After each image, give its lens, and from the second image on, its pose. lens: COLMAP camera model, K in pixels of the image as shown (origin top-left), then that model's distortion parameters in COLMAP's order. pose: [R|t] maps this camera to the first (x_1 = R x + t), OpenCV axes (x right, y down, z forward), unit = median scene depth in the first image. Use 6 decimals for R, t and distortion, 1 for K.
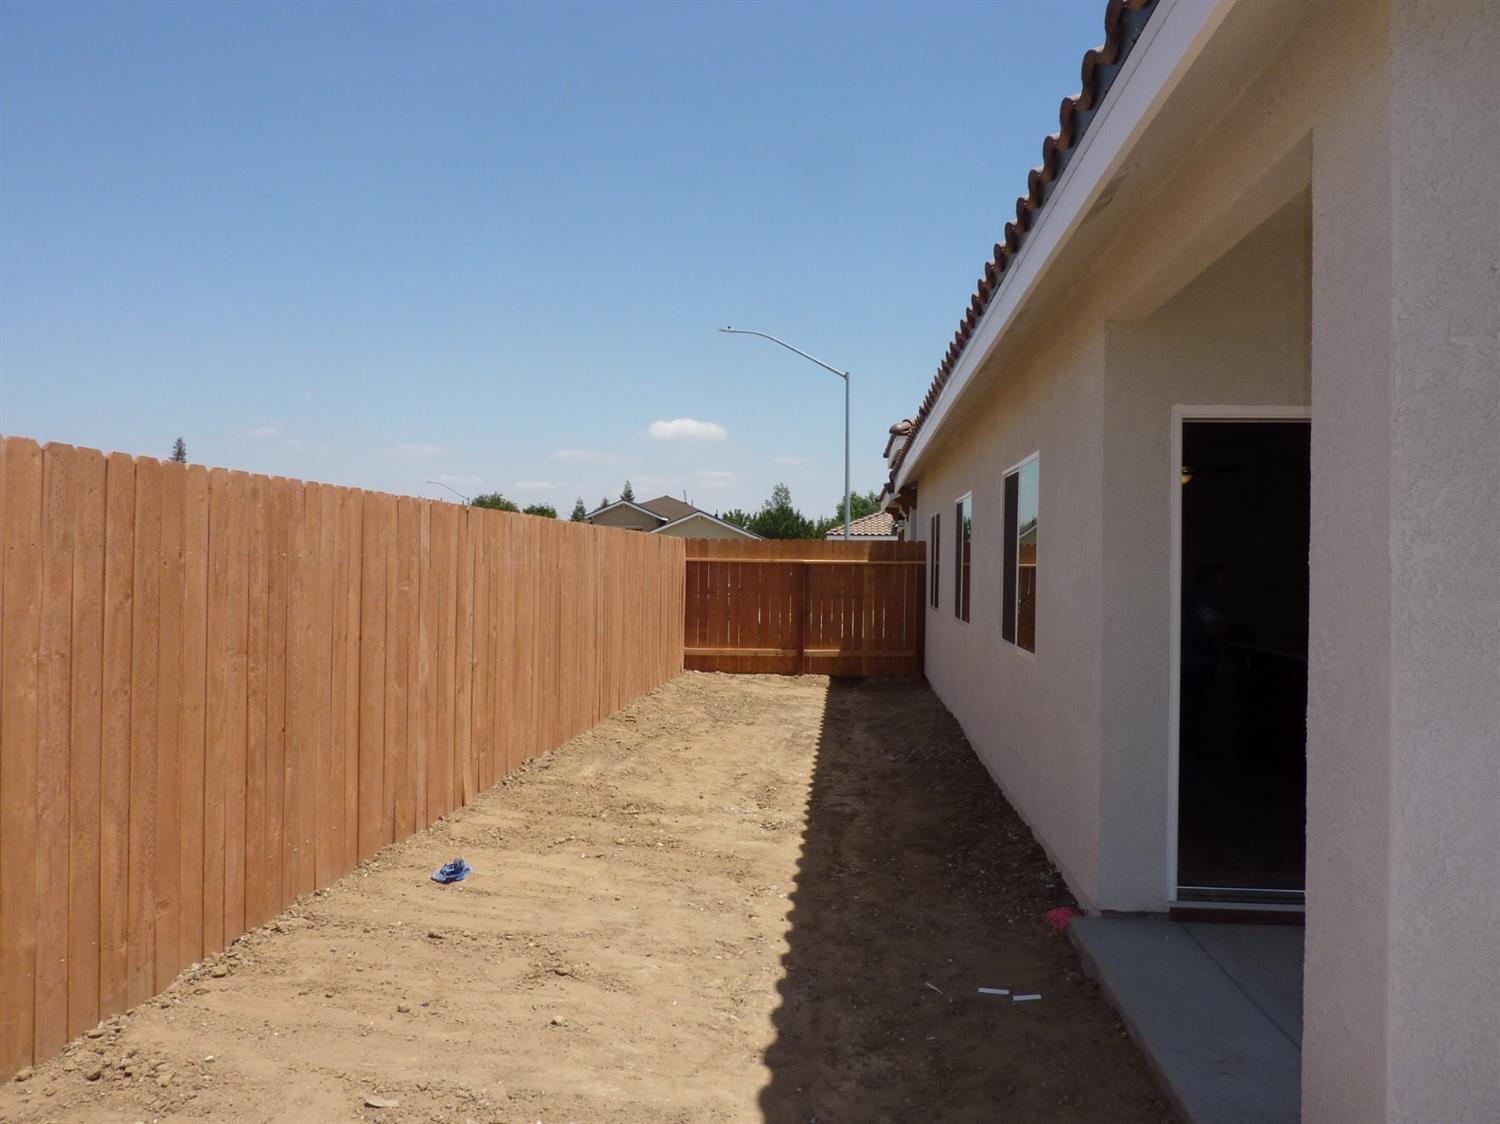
lens RADIAL K [[1124.4, 0, 750.1], [0, 1124.4, 556.8], [0, 0, 1]] dist [-0.034169, 0.007690]
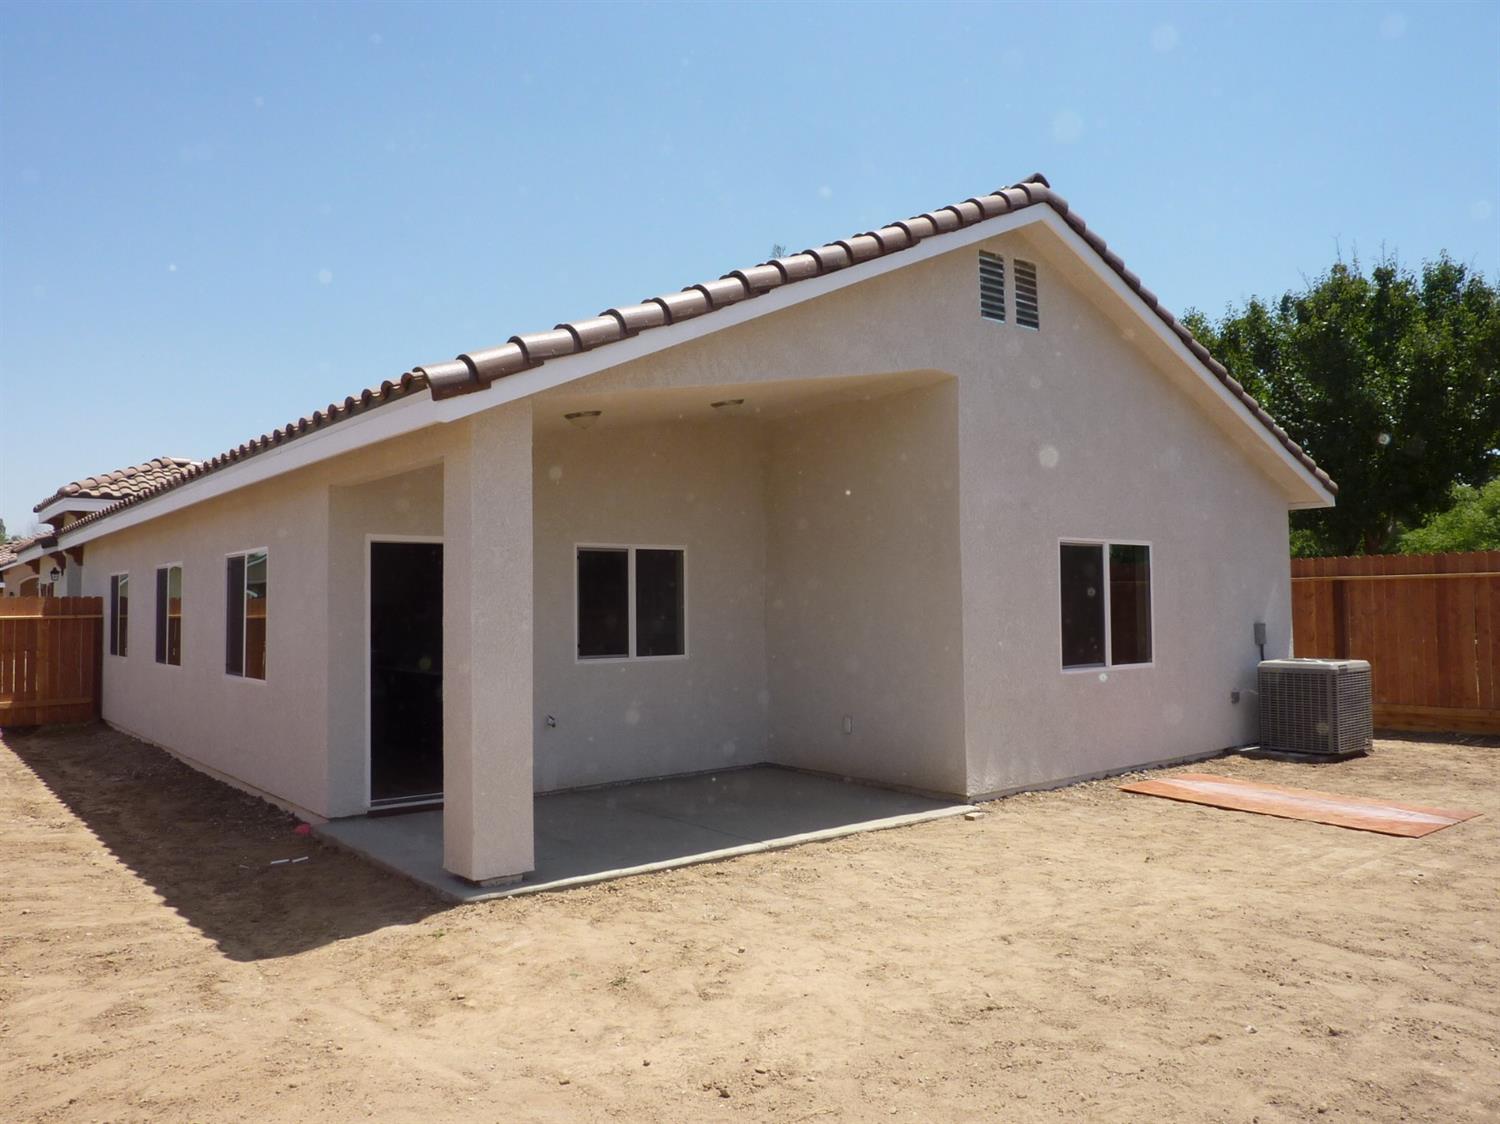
lens RADIAL K [[1124.4, 0, 750.8], [0, 1124.4, 557.9], [0, 0, 1]] dist [-0.034169, 0.007690]
pose [[0.728358, 0.011637, 0.685098, -0.357134], [0.013299, 0.999427, -0.031115, -0.027160], [-0.685068, 0.031774, 0.727786, -0.648485]]
